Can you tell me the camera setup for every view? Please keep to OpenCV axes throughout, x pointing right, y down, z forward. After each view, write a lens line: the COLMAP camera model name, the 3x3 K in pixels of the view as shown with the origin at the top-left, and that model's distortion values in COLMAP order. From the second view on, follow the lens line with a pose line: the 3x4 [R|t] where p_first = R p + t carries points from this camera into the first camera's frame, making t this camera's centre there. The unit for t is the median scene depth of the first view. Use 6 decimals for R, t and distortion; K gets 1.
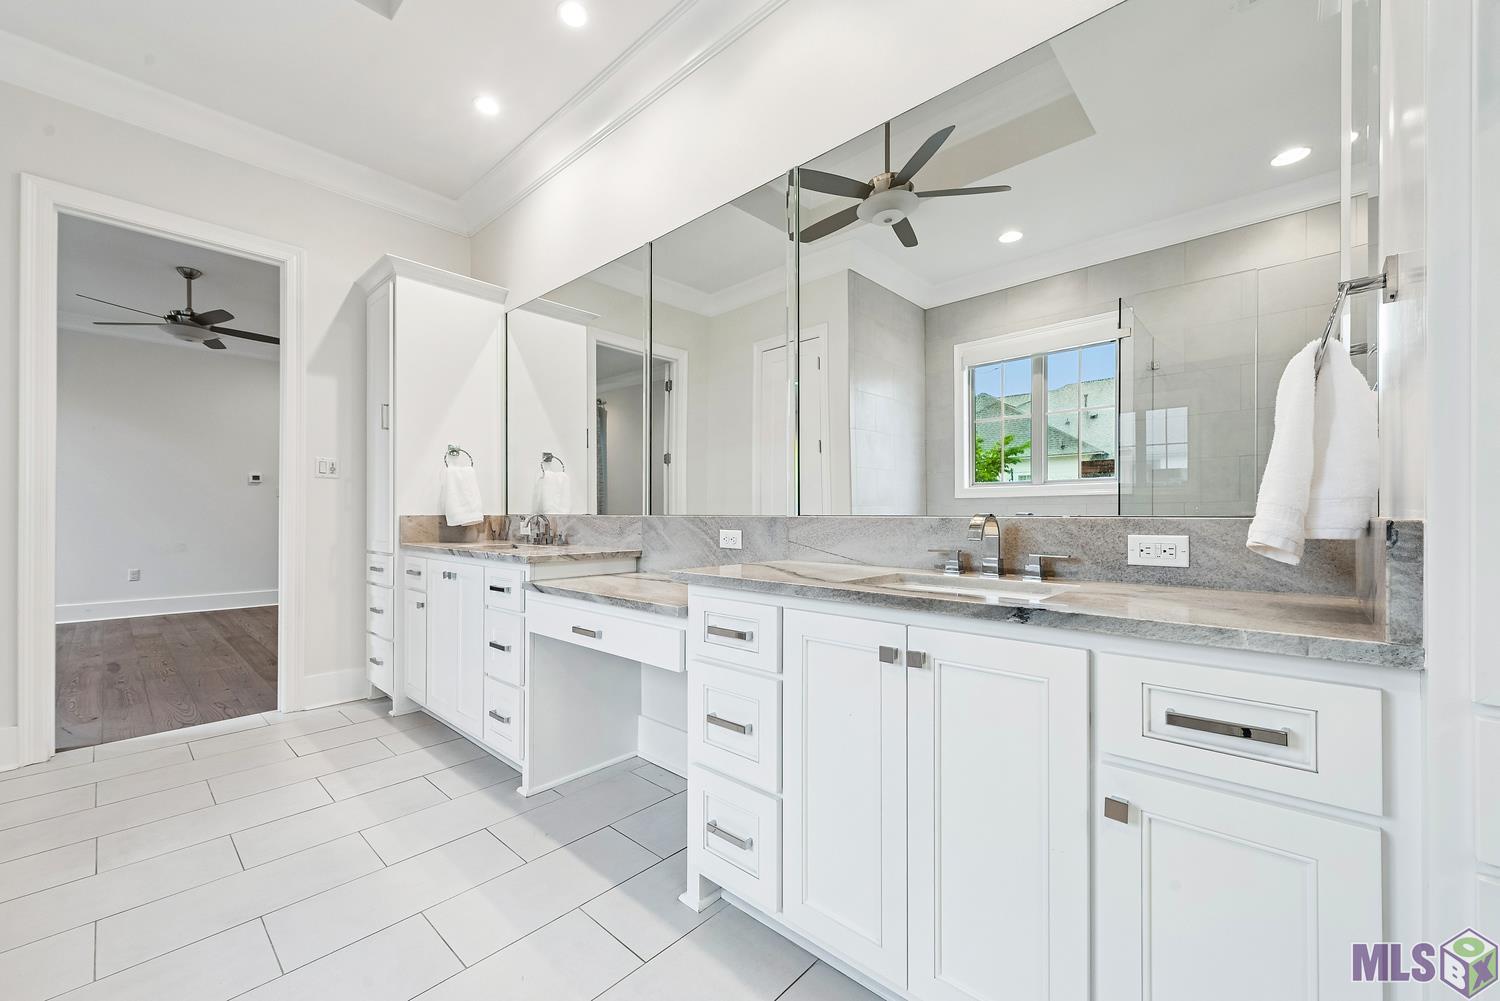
lens RADIAL K [[587.5, 0, 754.2], [0, 587.5, 506.4], [0, 0, 1]] dist [0.003952, -0.001423]
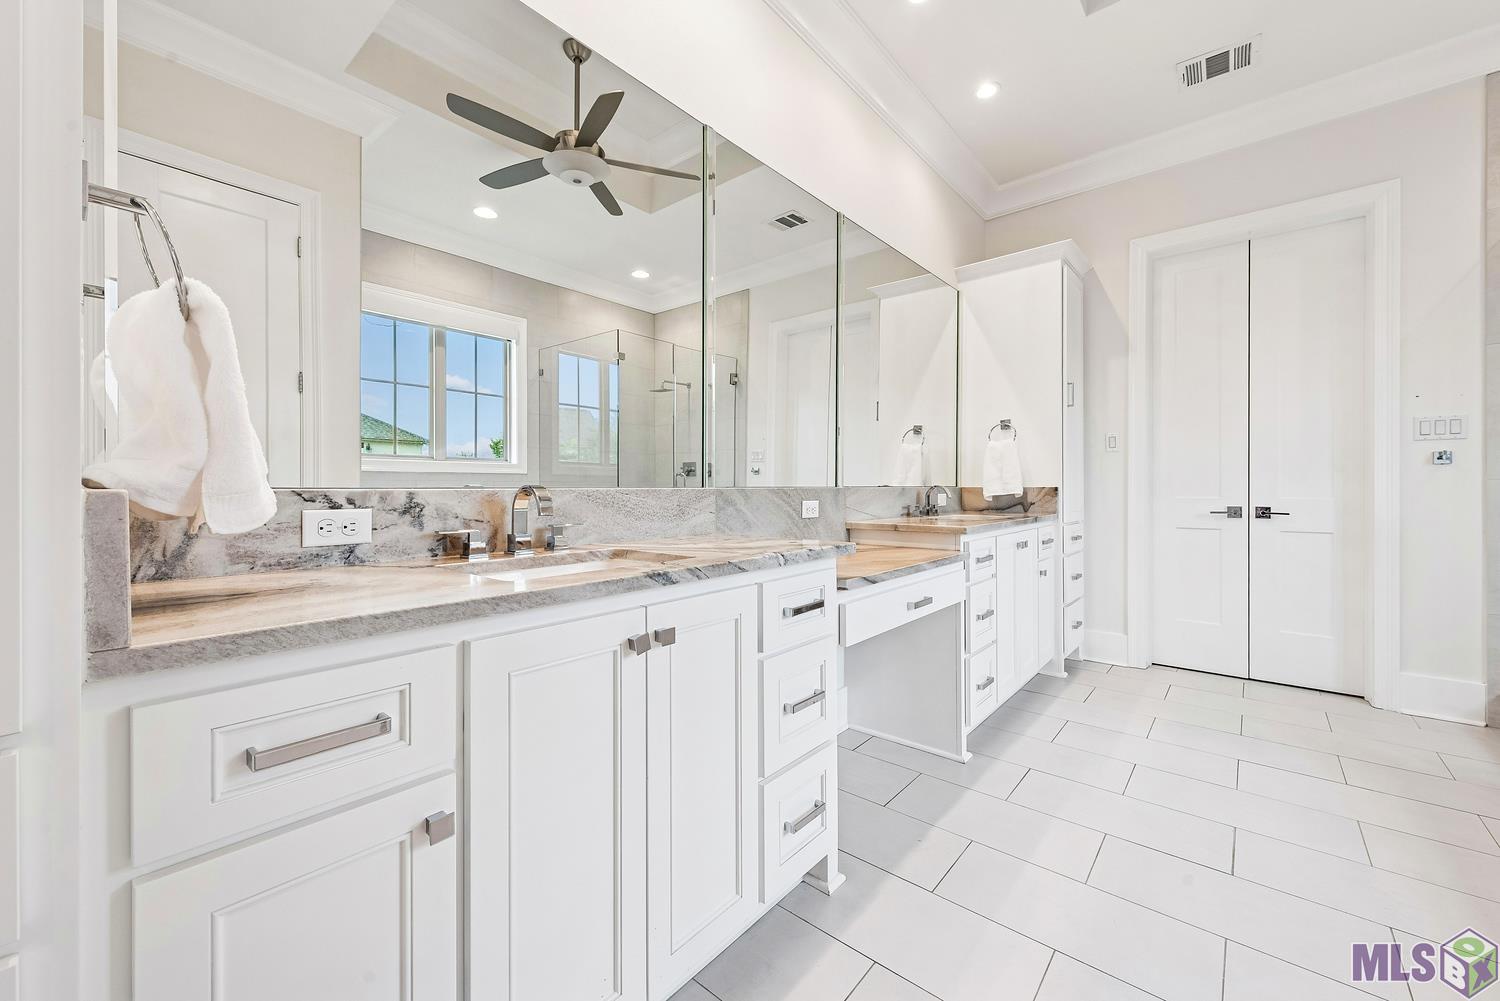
lens RADIAL K [[587.5, 0, 713.4], [0, 587.5, 491.3], [0, 0, 1]] dist [0.003952, -0.001423]
pose [[-0.009872, -0.003229, 0.999946, -0.885736], [-0.007122, 0.999970, 0.003159, 0.016427], [-0.999926, -0.007091, -0.009895, 0.943378]]
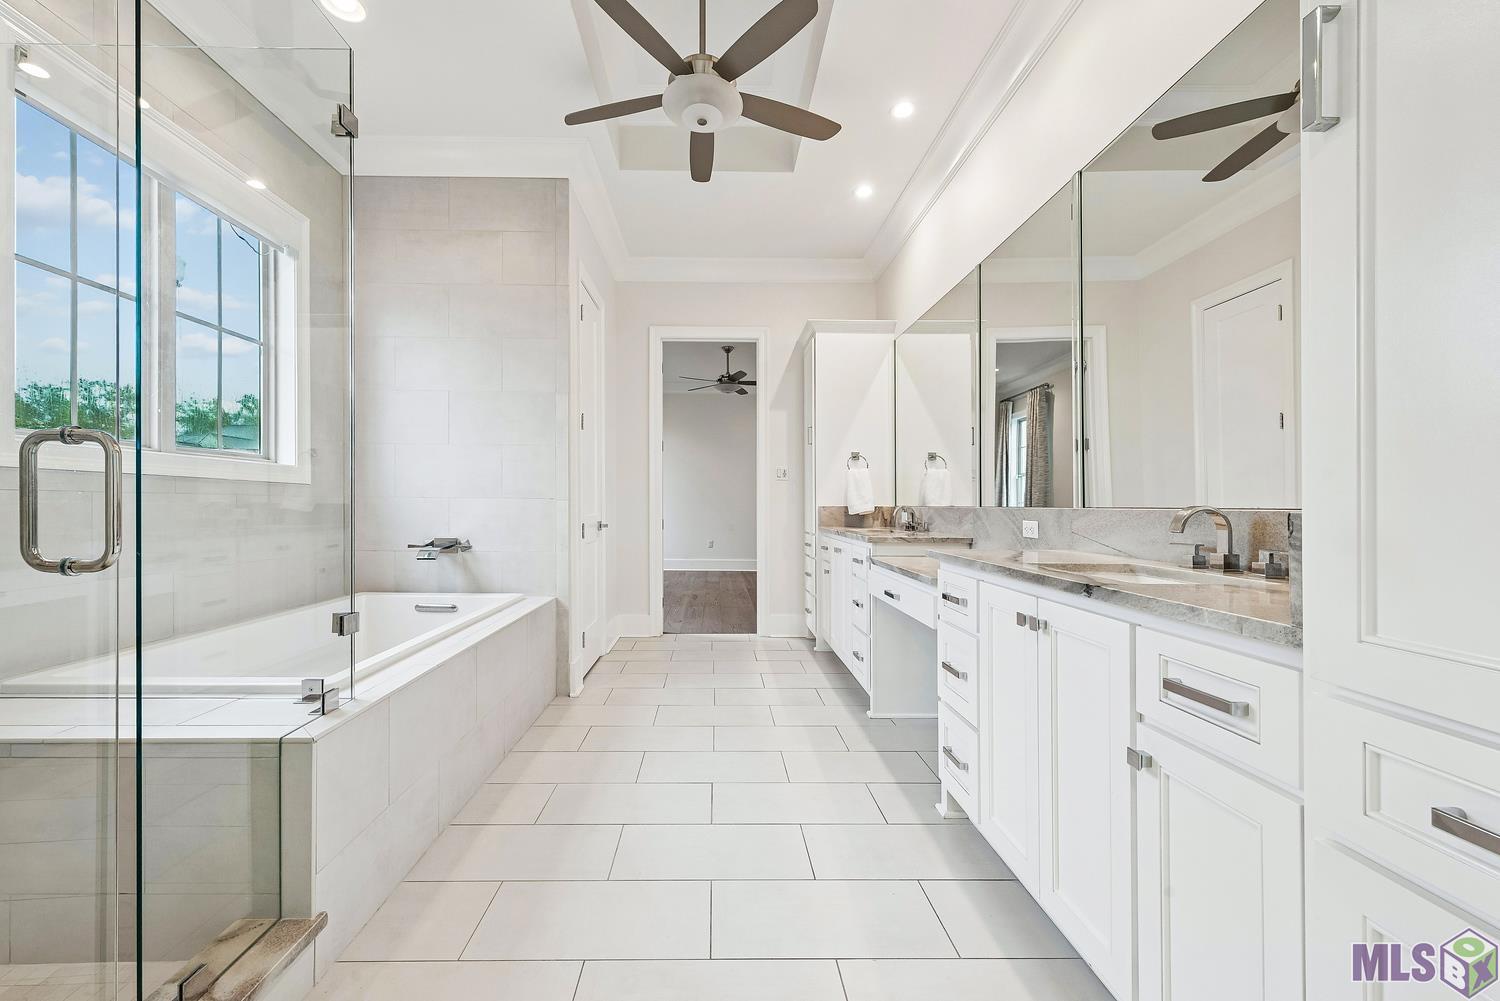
lens RADIAL K [[587.5, 0, 711.4], [0, 587.5, 496.9], [0, 0, 1]] dist [0.003952, -0.001423]
pose [[0.671371, -0.007907, -0.741079, 0.292585], [0.005869, 0.999968, -0.005353, -0.001046], [0.741098, -0.000756, 0.671396, -0.129225]]
